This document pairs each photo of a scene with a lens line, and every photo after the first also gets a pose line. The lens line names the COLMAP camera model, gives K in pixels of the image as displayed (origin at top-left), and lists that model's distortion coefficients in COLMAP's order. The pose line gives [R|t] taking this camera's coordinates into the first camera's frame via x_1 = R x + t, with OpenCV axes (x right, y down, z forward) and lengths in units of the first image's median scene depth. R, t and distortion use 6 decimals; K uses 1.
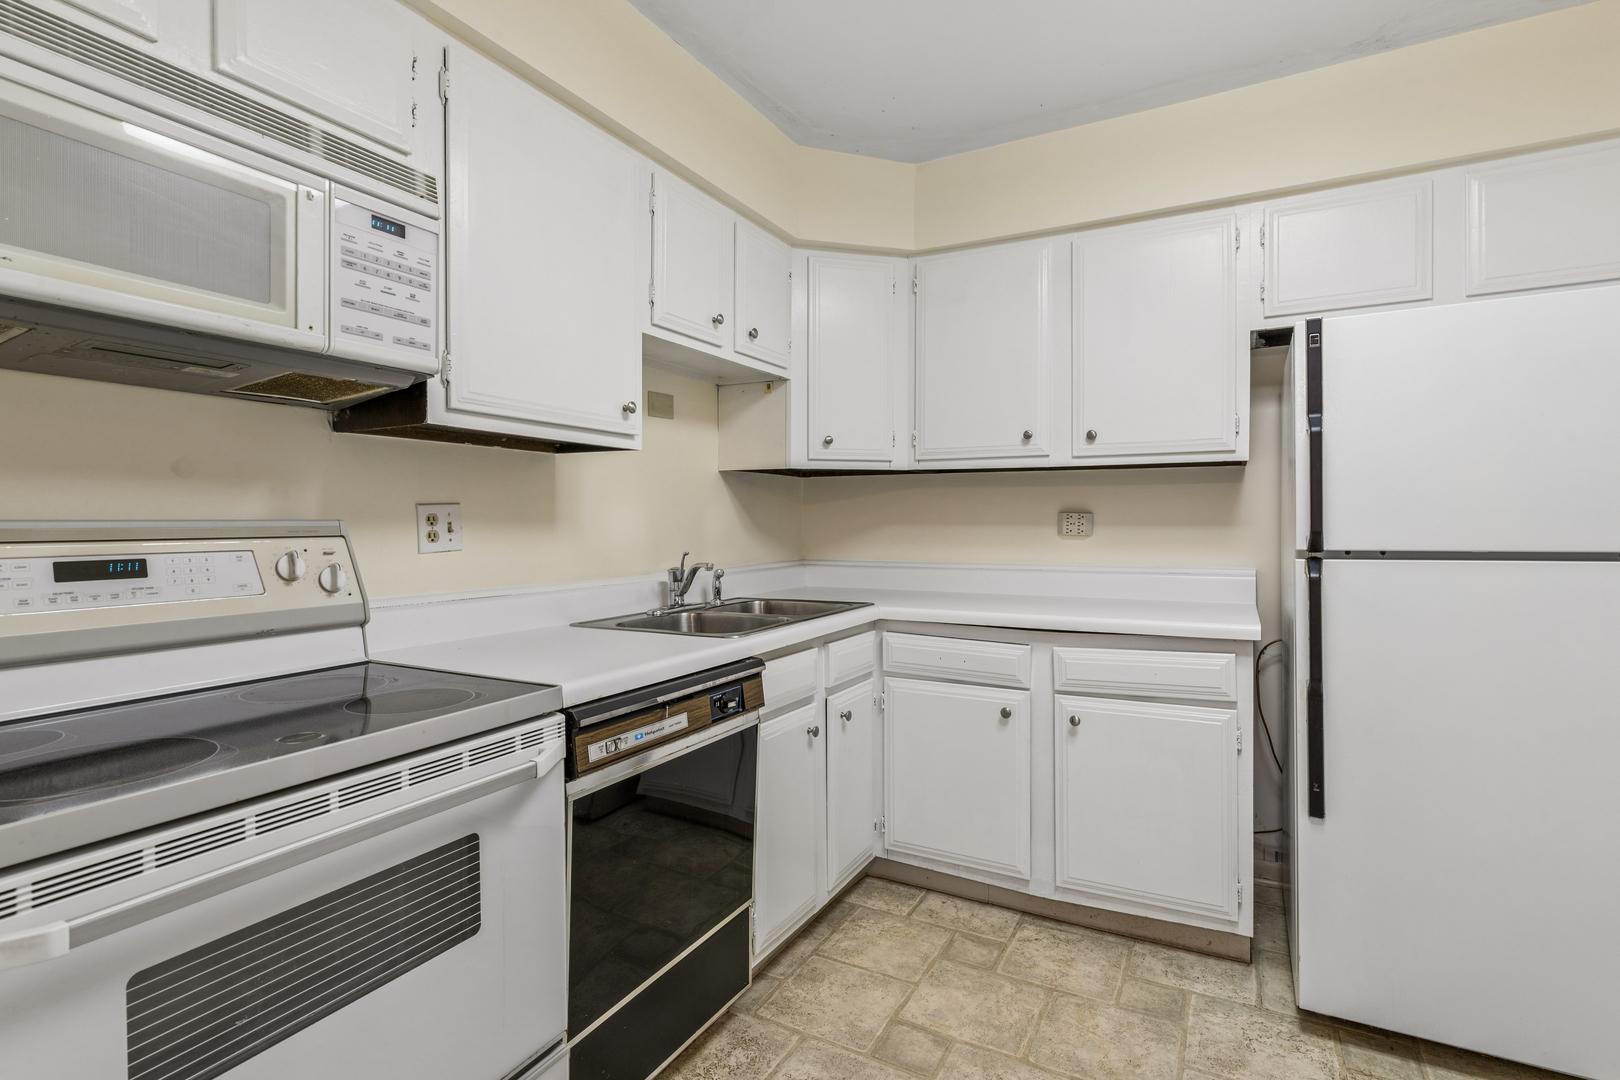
lens RADIAL K [[785.1, 0, 814.0], [0, 785.1, 529.6], [0, 0, 1]] dist [-0.001776, -0.001085]
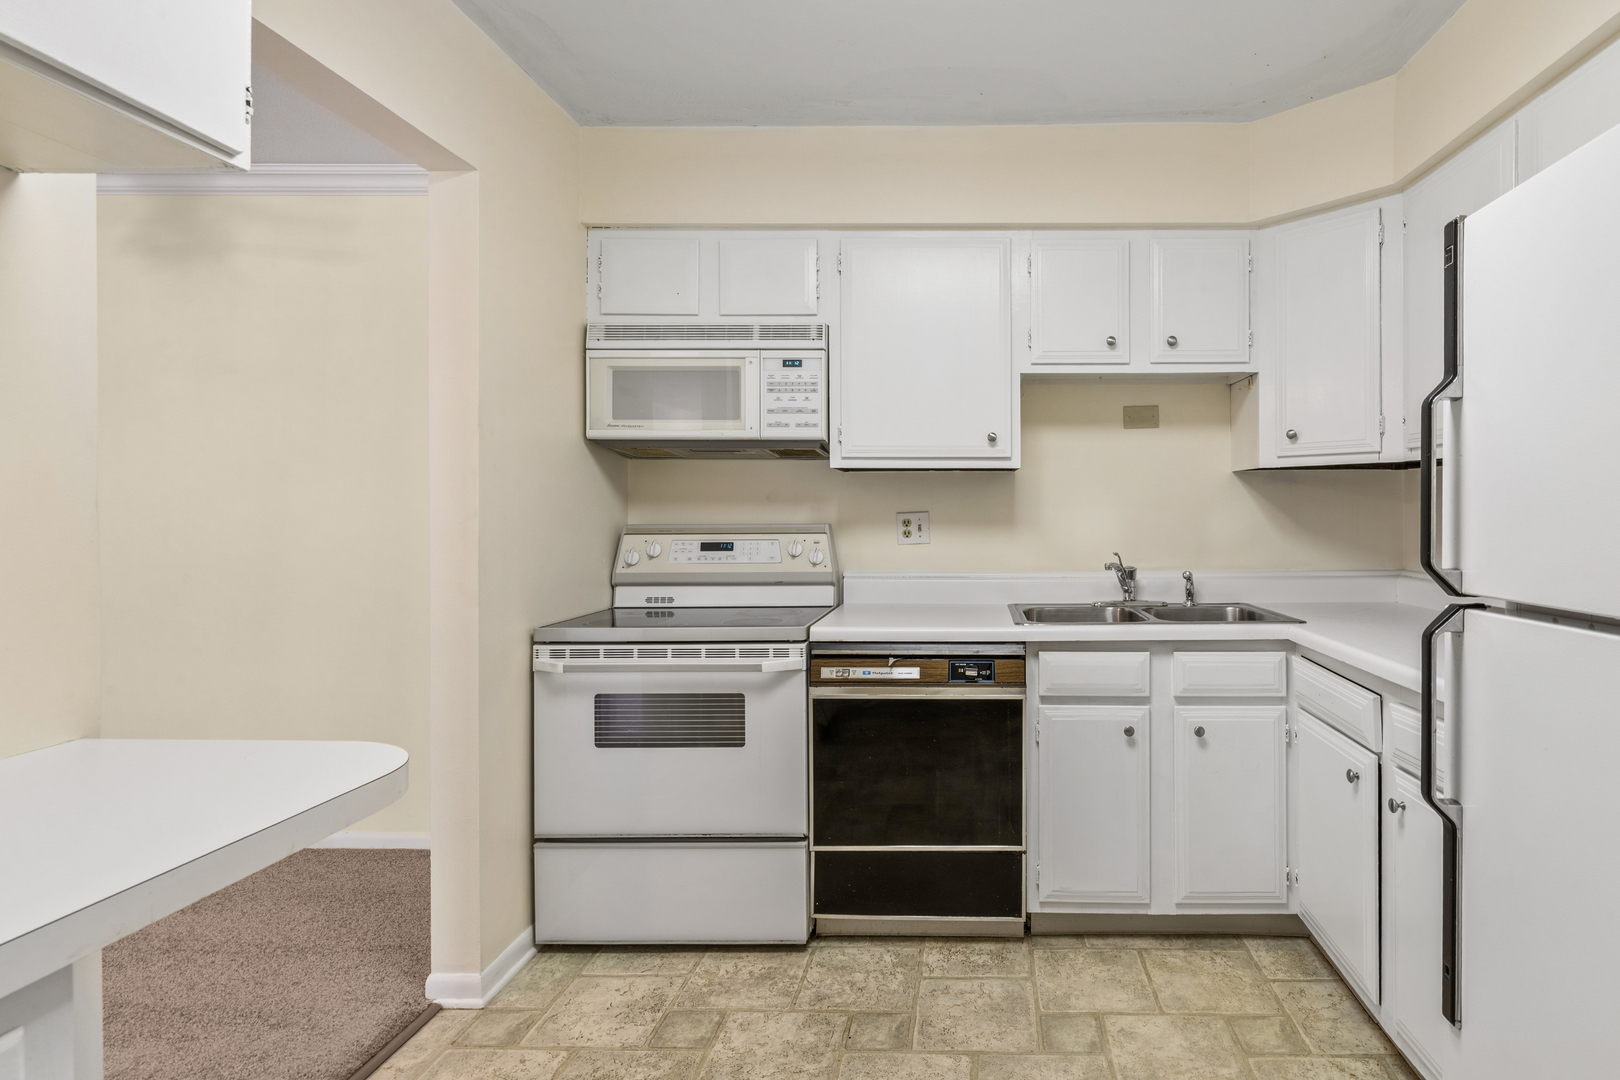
lens RADIAL K [[845.2, 0, 958.2], [0, 845.2, 514.6], [0, 0, 1]] dist [-0.000751, 0.000008]
pose [[0.460676, 0.005591, -0.887551, 1.269474], [-0.006929, 0.999972, 0.002703, -0.041912], [0.887541, 0.004904, 0.460702, 0.410696]]
